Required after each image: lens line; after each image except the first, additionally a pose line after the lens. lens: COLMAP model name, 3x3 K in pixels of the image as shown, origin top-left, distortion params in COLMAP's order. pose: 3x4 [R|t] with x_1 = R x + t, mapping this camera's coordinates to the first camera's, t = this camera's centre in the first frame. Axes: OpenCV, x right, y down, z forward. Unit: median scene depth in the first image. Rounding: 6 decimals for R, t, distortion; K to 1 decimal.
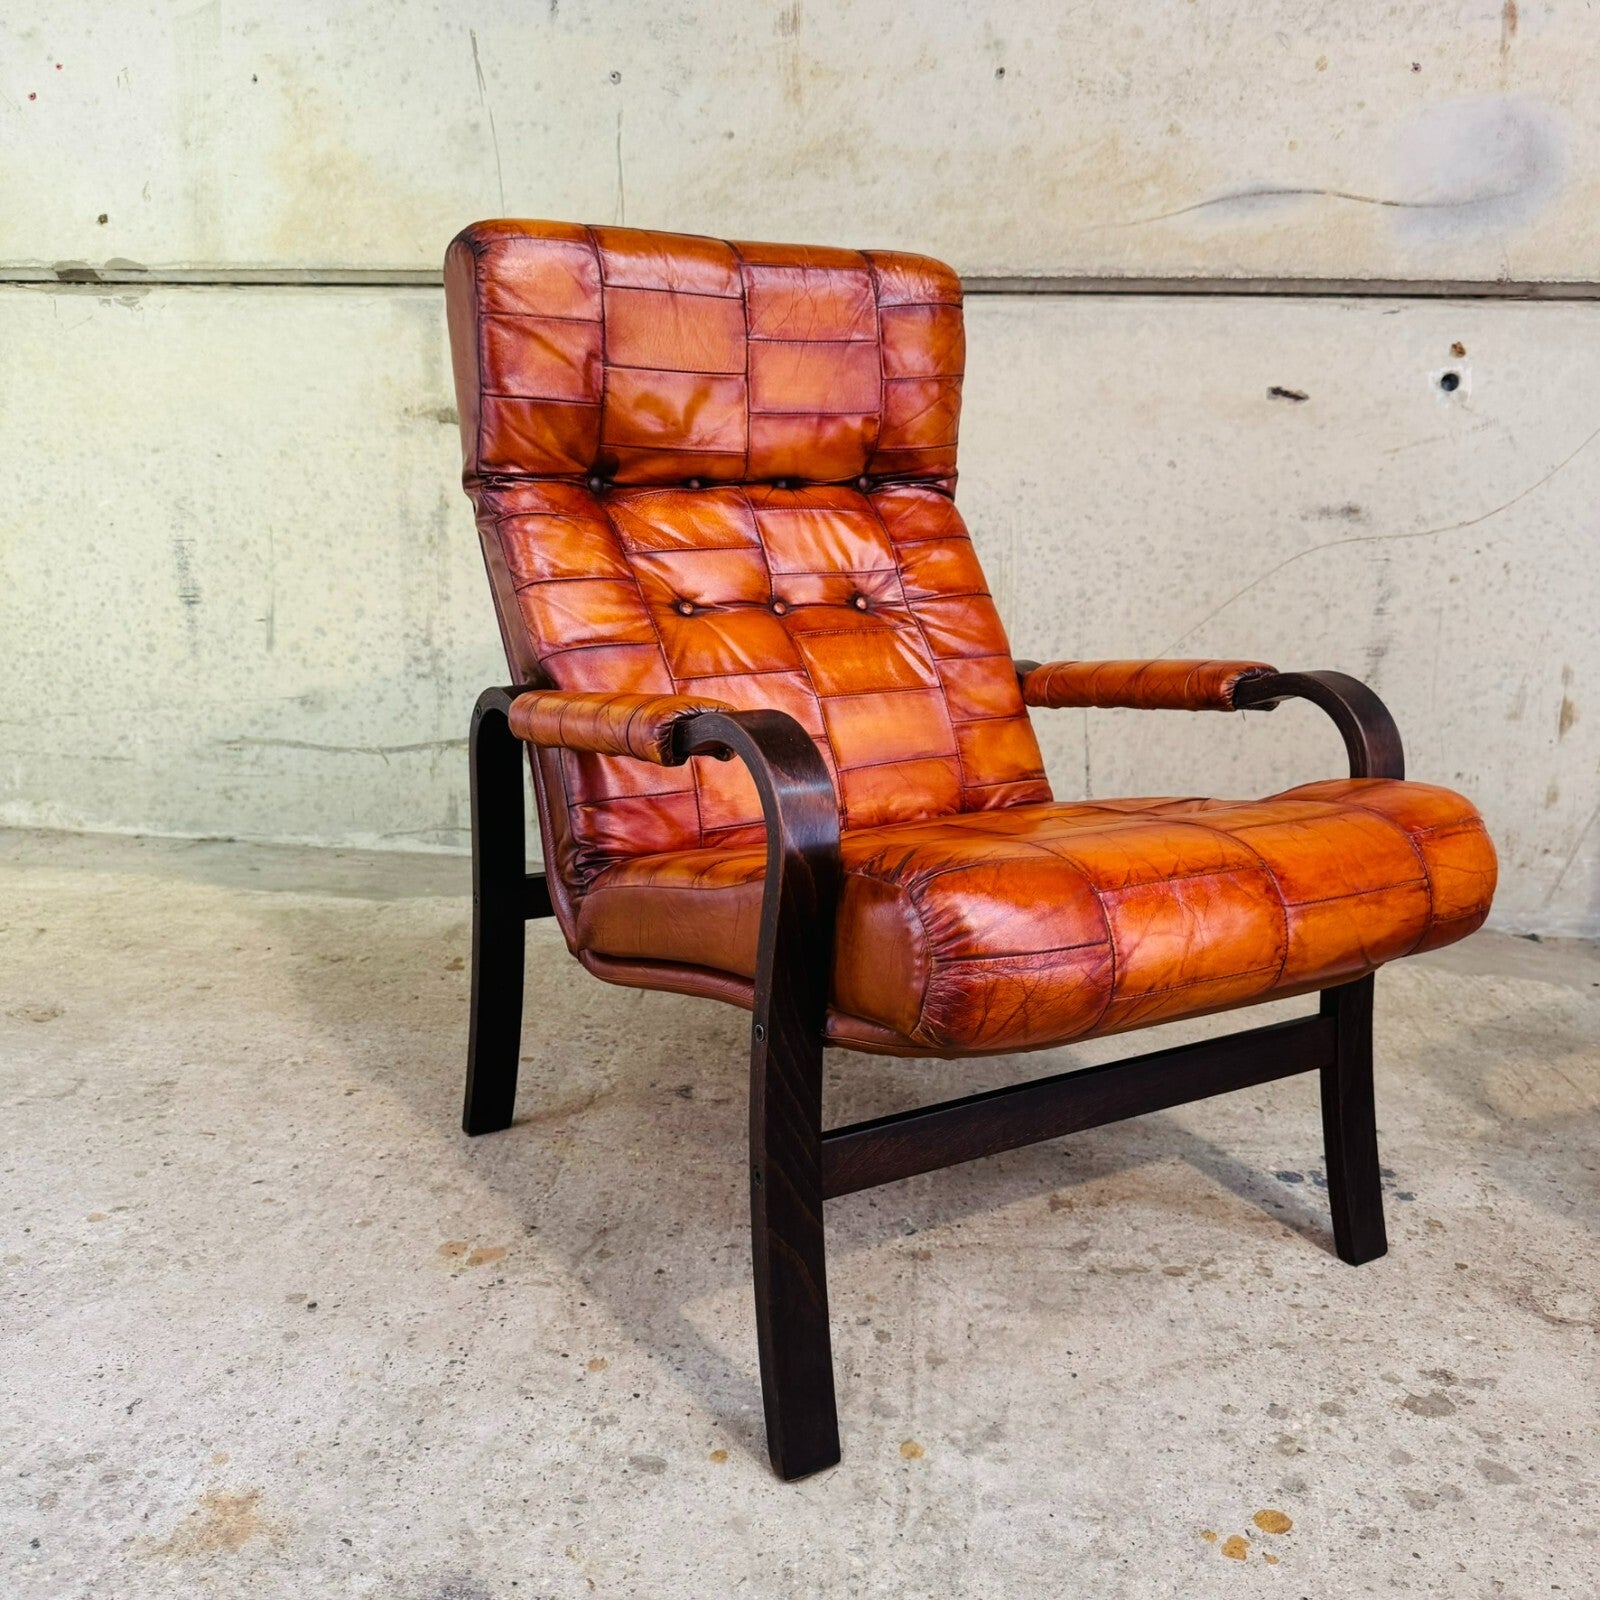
lens RADIAL K [[1516.4, 0, 793.7], [0, 1516.4, 806.1], [0, 0, 1]] dist [0.158727, -0.345873]
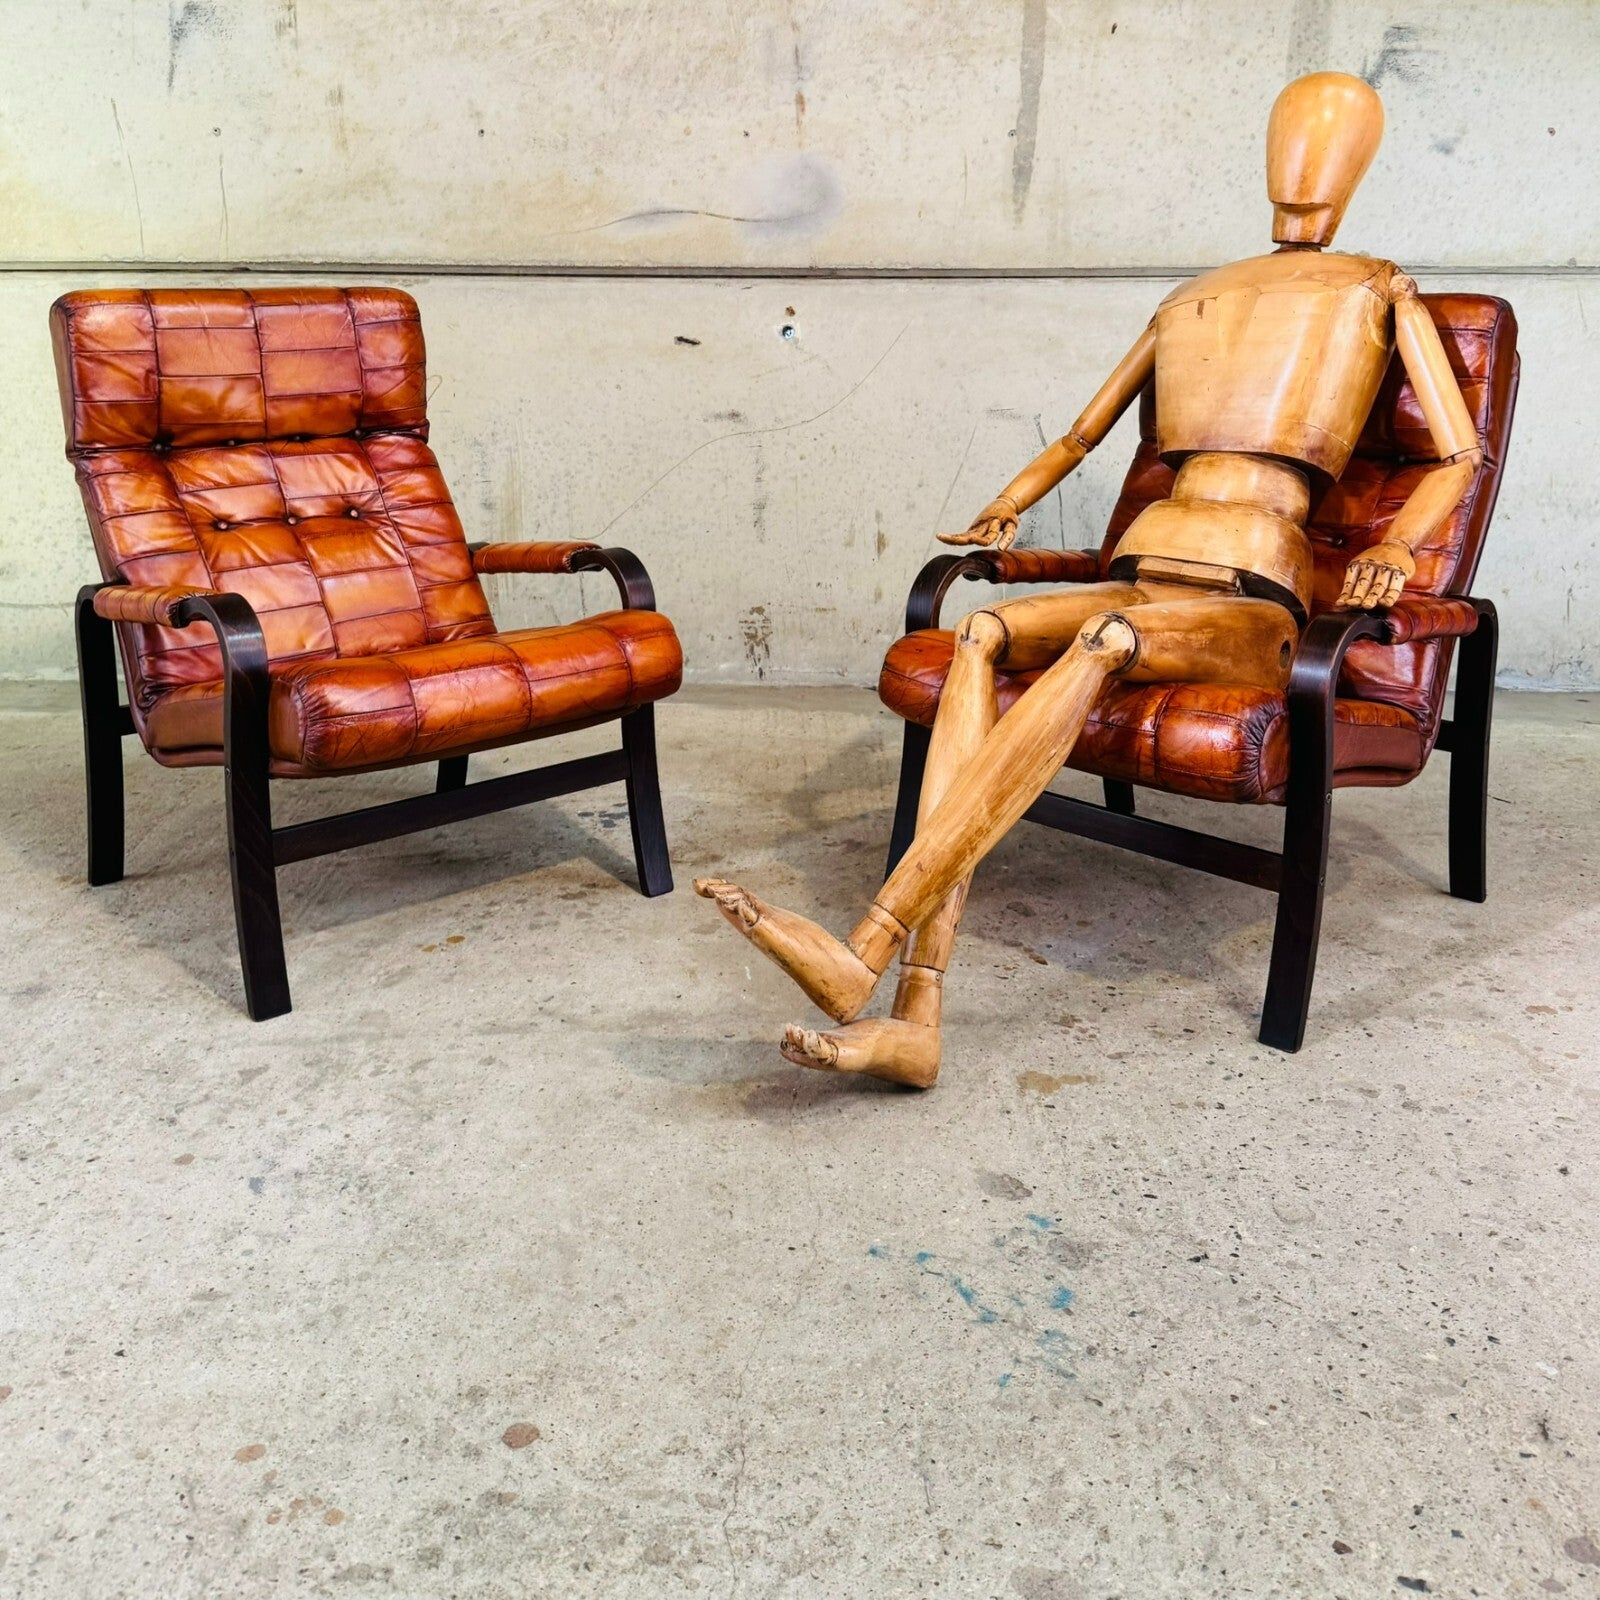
lens RADIAL K [[1530.9, 0, 813.3], [0, 1530.9, 555.0], [0, 0, 1]] dist [0.187990, -0.435581]
pose [[0.989554, -0.045059, 0.136942, 0.226261], [0.053395, 0.996898, -0.057822, 0.039189], [-0.133912, 0.064530, 0.988890, -0.511399]]
